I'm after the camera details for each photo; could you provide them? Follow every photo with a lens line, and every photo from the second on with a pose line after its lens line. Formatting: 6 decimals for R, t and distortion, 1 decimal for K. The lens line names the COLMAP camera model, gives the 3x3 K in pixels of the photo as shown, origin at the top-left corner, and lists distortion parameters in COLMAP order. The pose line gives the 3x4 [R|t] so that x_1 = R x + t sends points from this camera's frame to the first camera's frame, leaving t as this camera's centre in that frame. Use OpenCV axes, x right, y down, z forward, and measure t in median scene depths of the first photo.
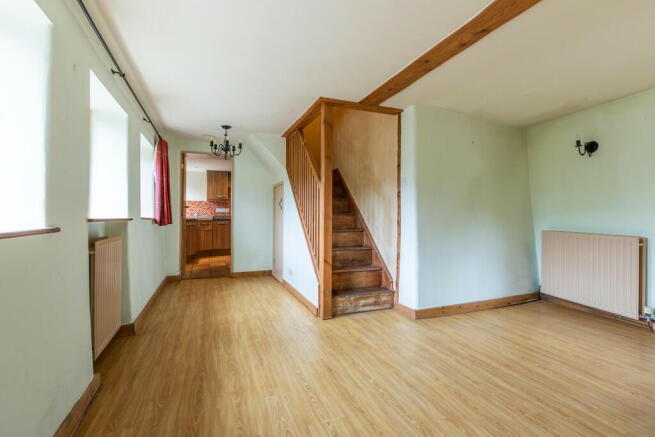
lens RADIAL K [[302.1, 0, 328.2], [0, 302.1, 214.3], [0, 0, 1]] dist [-0.000185, -0.000121]
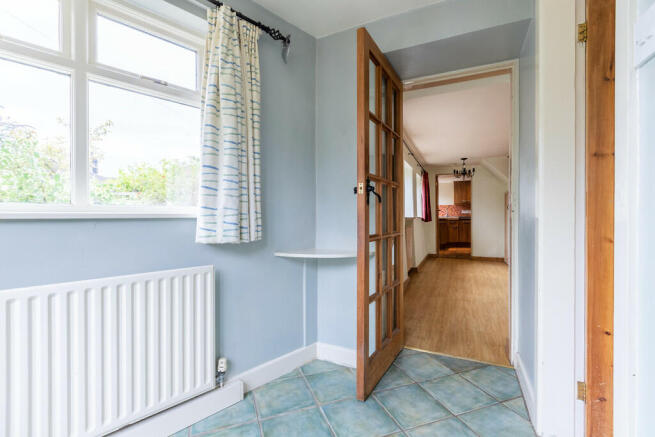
lens RADIAL K [[302.1, 0, 328.2], [0, 302.1, 214.3], [0, 0, 1]] dist [-0.000185, -0.000121]
pose [[0.706065, -0.014043, -0.708008, 0.280007], [0.012647, 0.999894, -0.007220, -0.002575], [0.708034, -0.003857, 0.706168, -0.622972]]
